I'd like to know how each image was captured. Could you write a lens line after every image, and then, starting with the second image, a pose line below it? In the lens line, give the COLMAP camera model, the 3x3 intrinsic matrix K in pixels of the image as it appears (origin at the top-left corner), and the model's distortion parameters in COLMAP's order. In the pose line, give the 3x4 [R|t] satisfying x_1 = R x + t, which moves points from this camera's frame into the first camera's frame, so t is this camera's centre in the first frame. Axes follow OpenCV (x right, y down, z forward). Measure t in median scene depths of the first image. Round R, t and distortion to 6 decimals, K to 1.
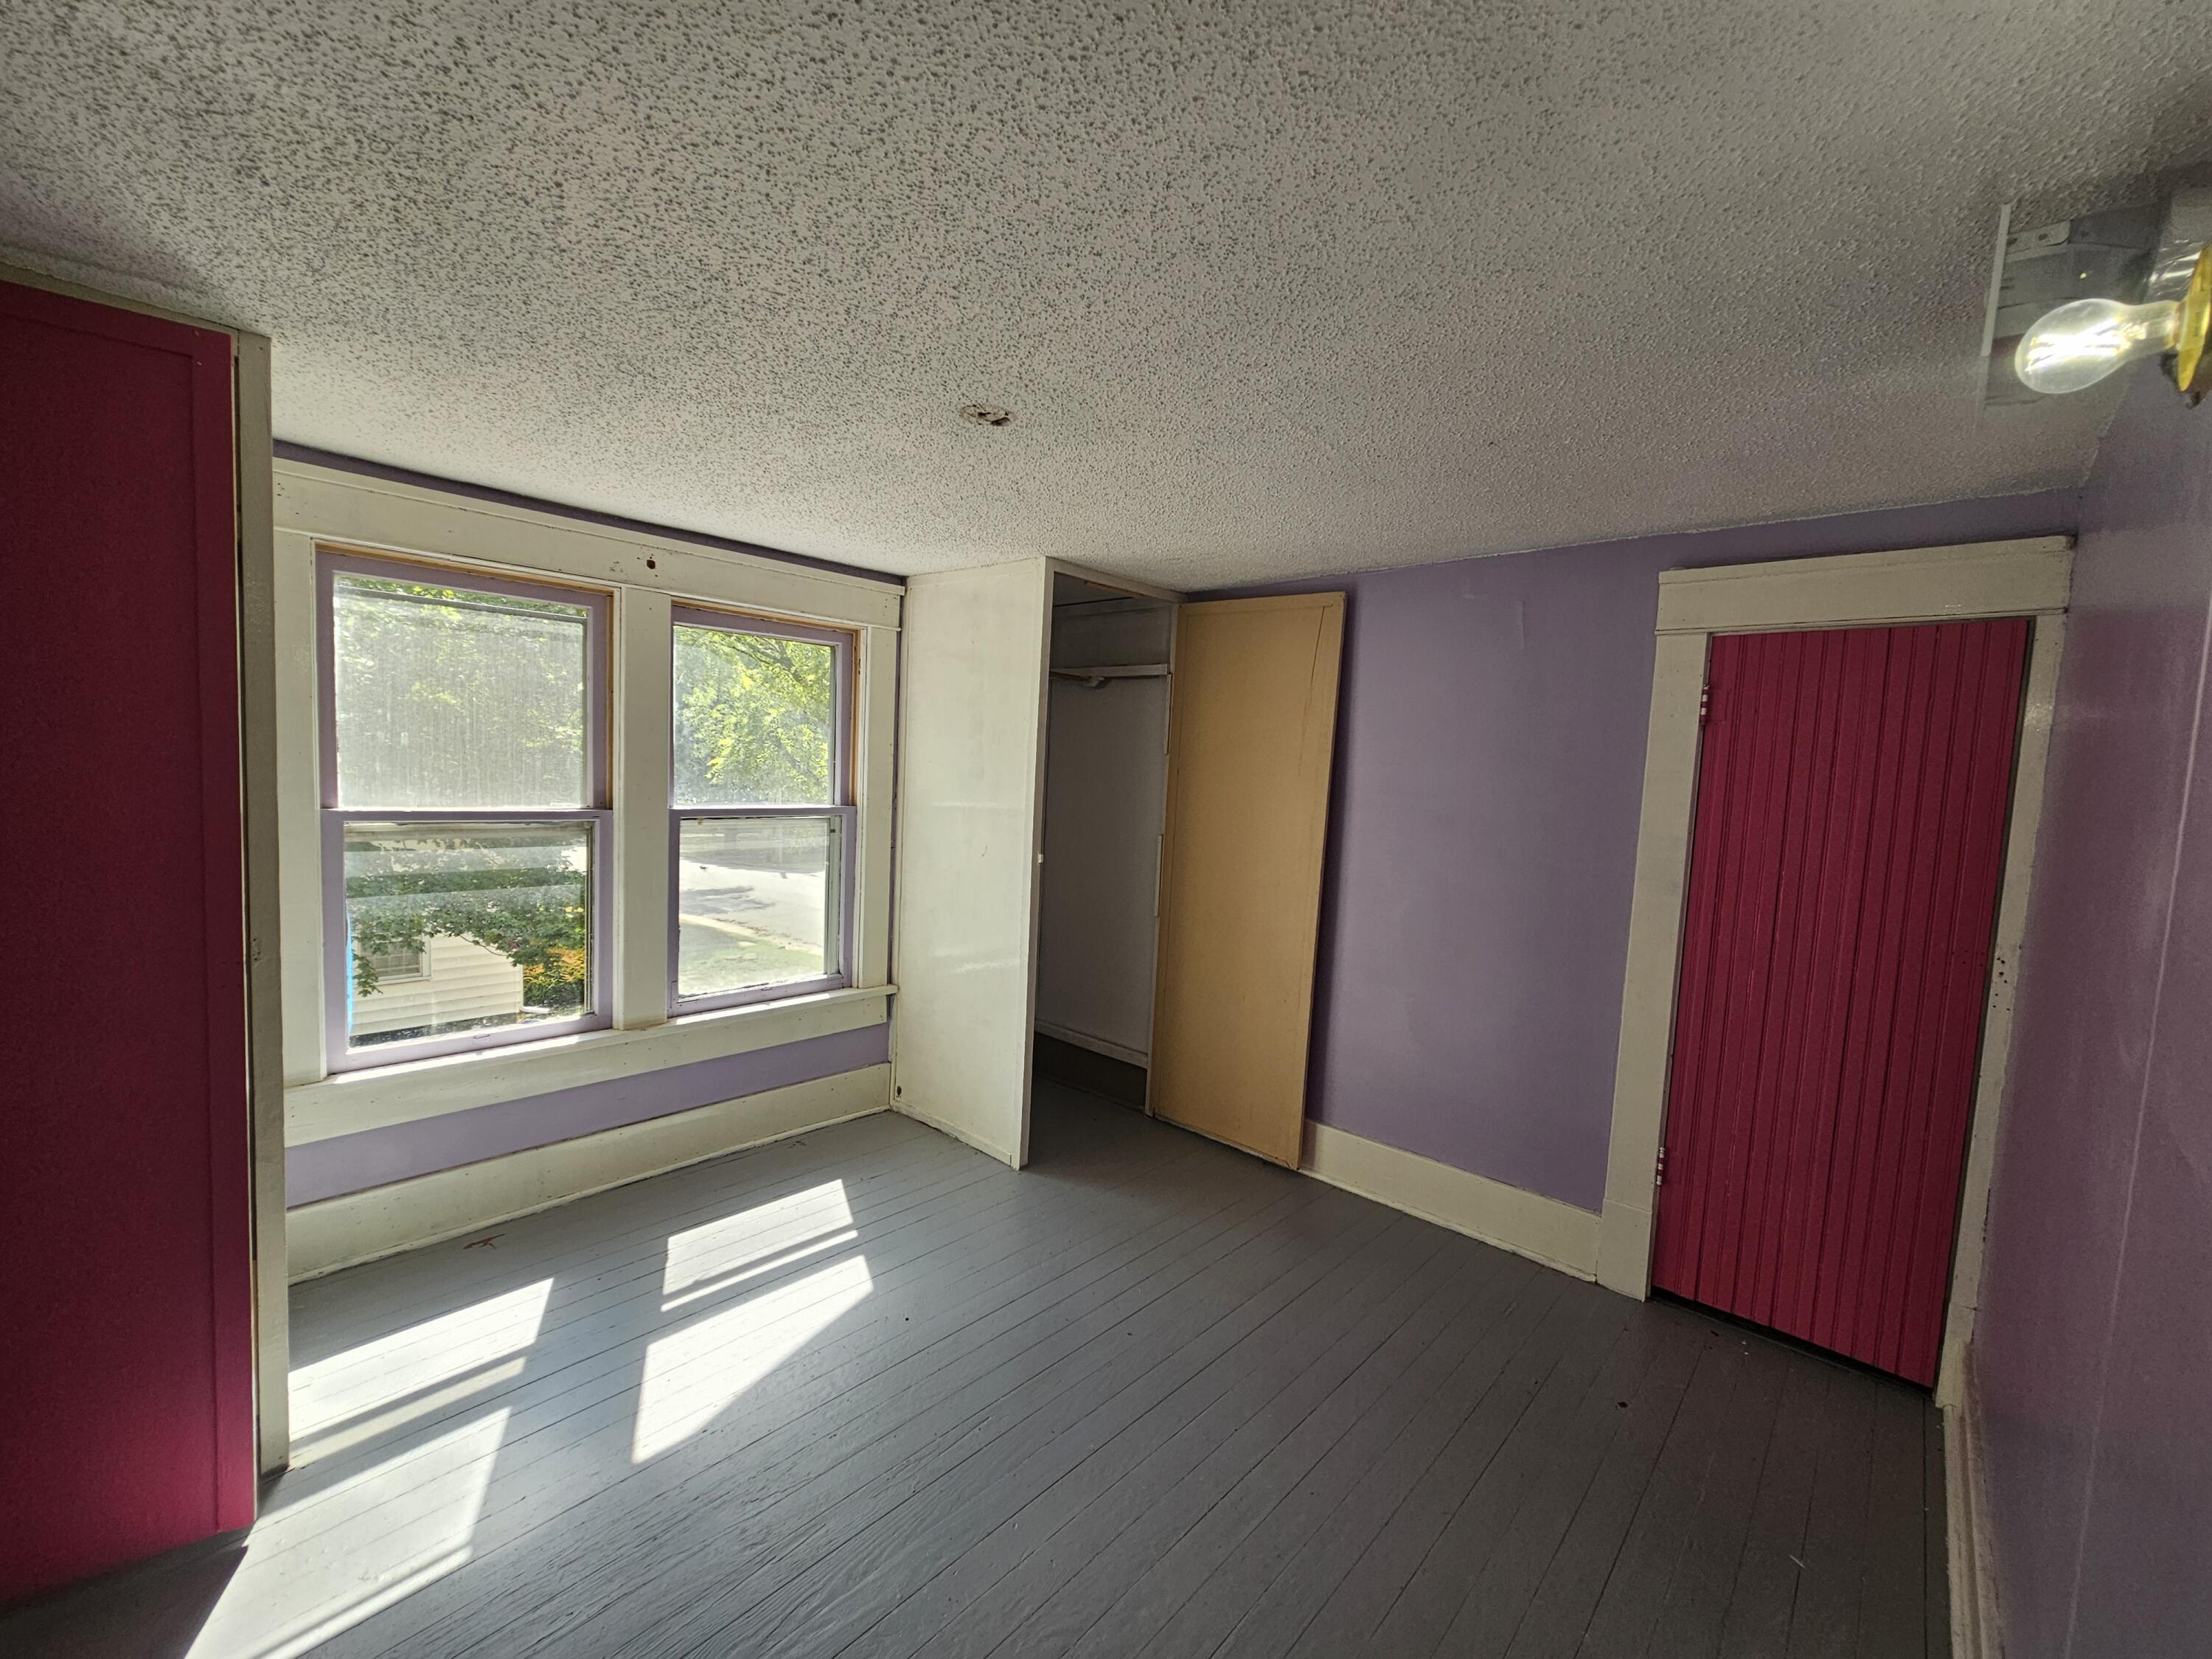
lens RADIAL K [[918.2, 0, 1096.5], [0, 918.2, 841.9], [0, 0, 1]] dist [0.002640, -0.004519]
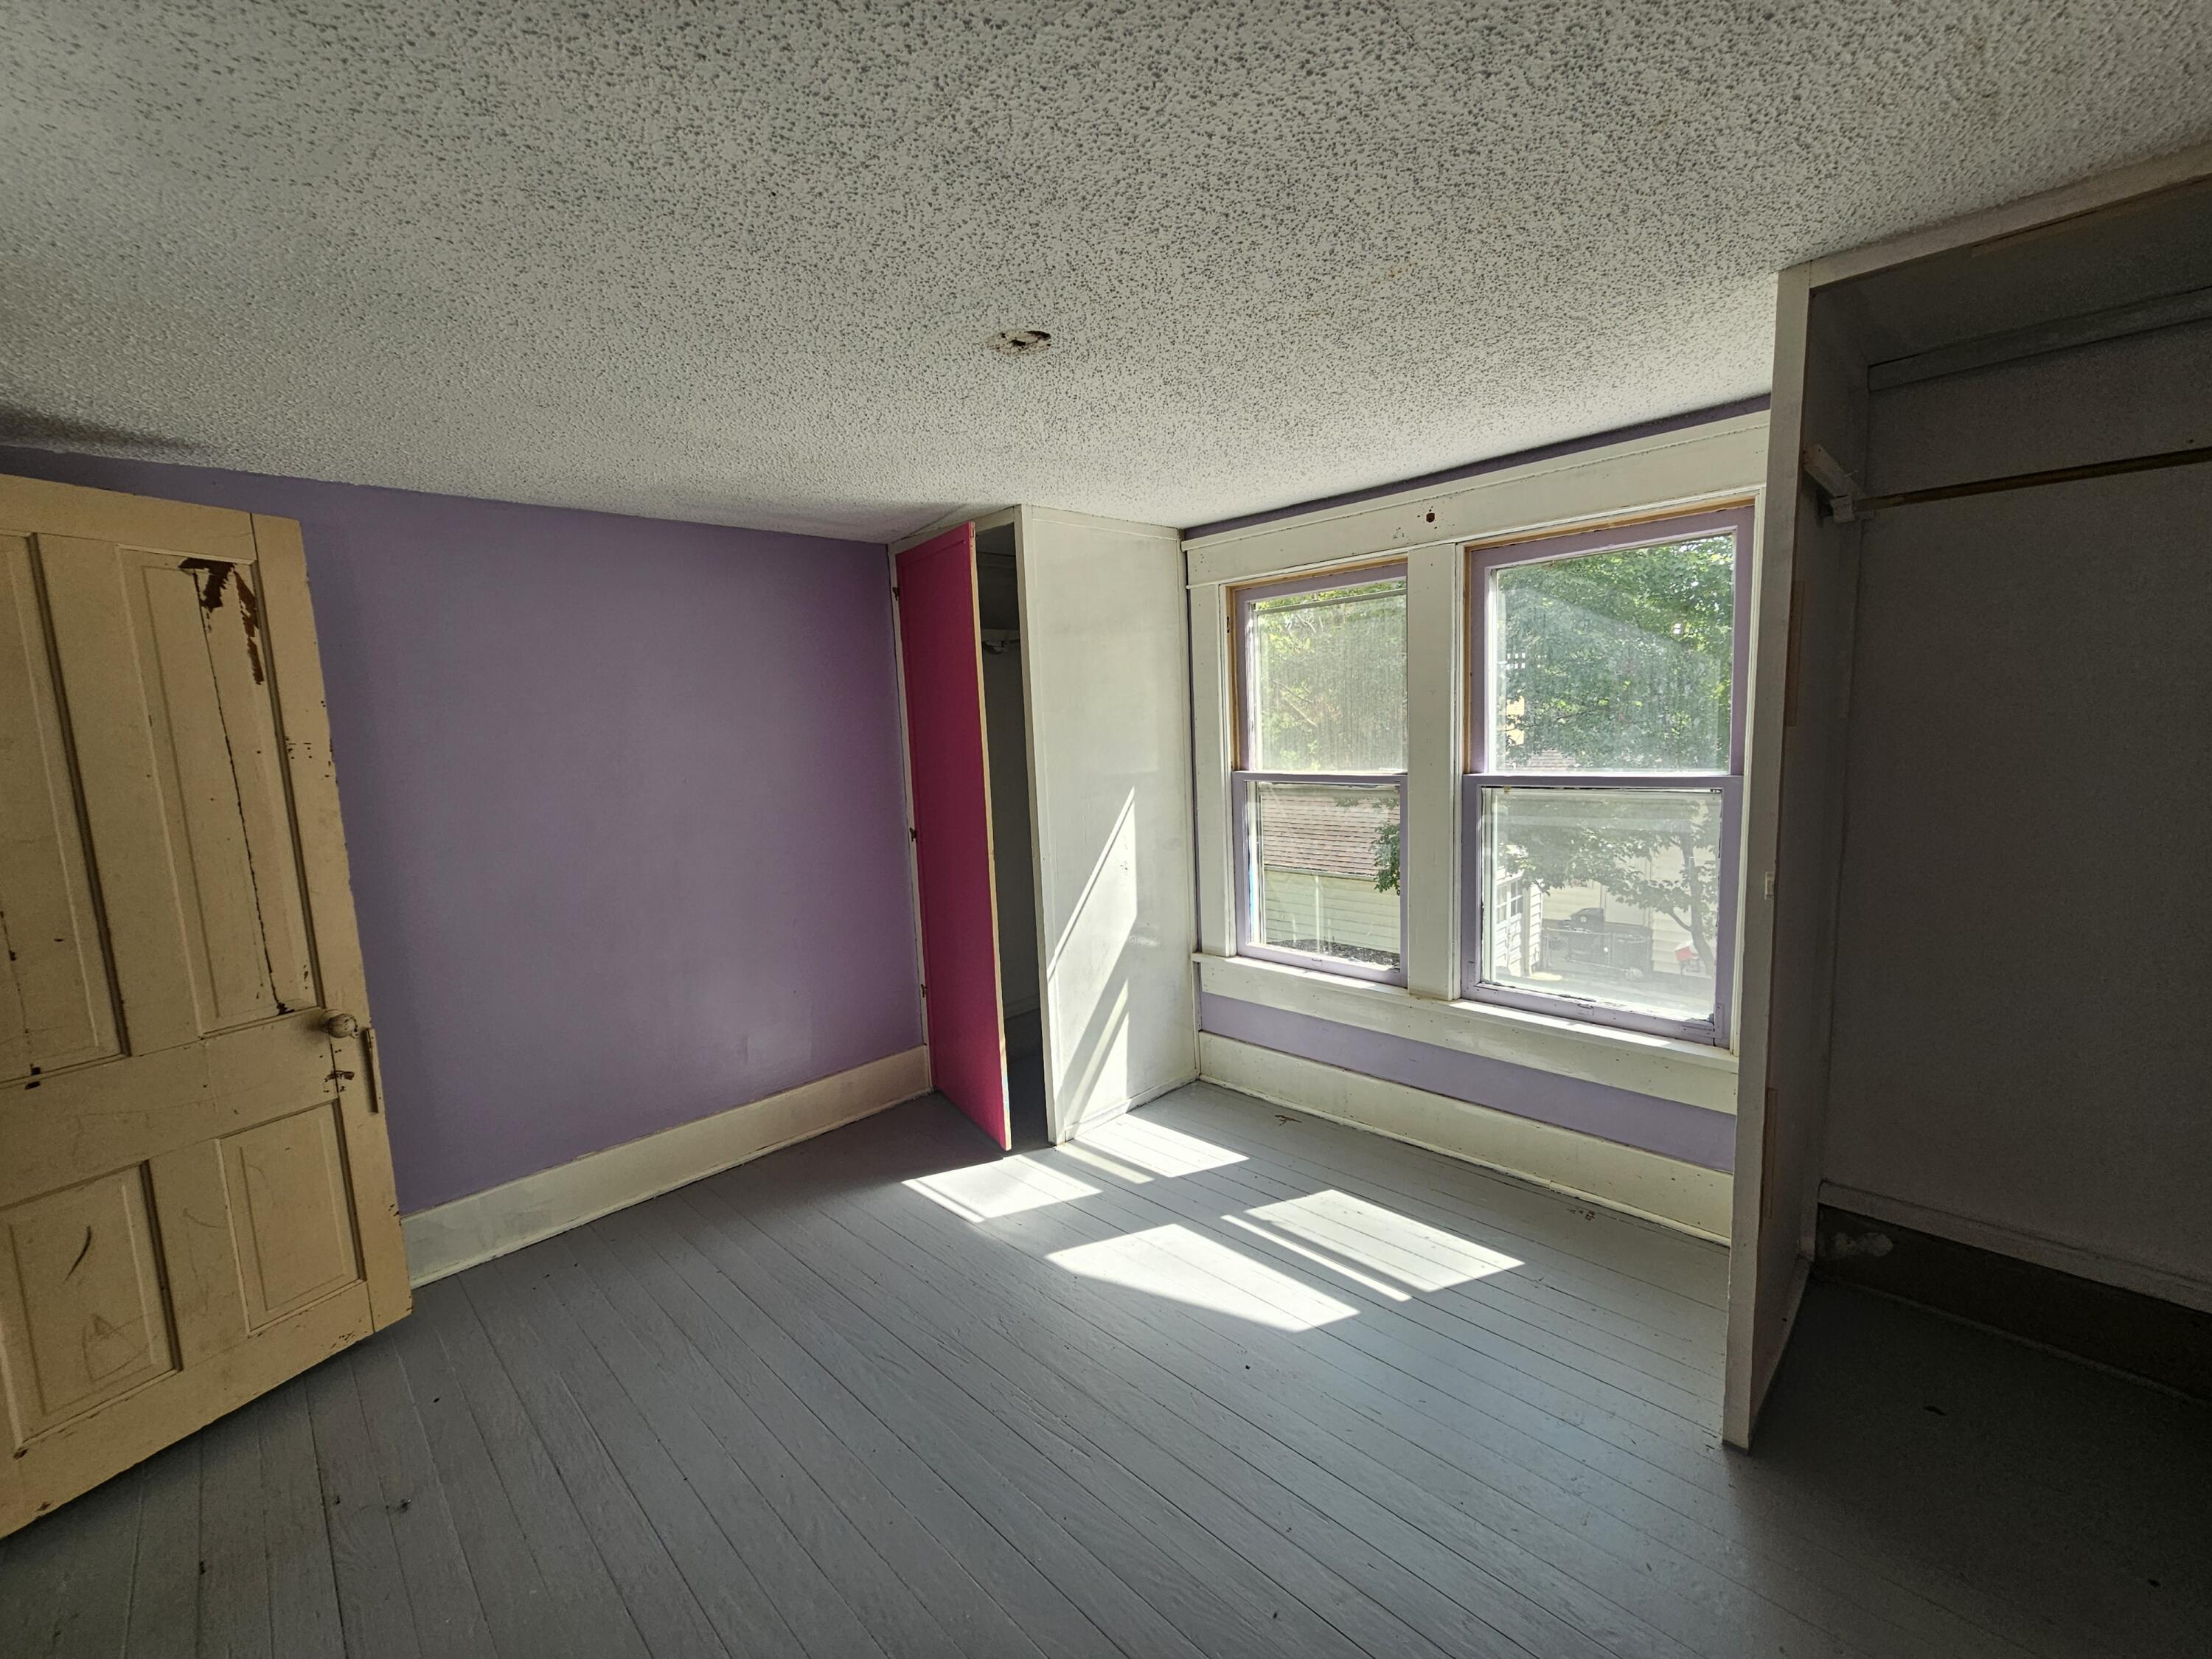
lens RADIAL K [[918.2, 0, 1096.5], [0, 918.2, 841.9], [0, 0, 1]] dist [0.002640, -0.004519]
pose [[-0.063545, 0.089796, -0.993931, 0.524537], [-0.041316, 0.994853, 0.092521, -0.042803], [0.997123, 0.046945, -0.059508, 0.744309]]
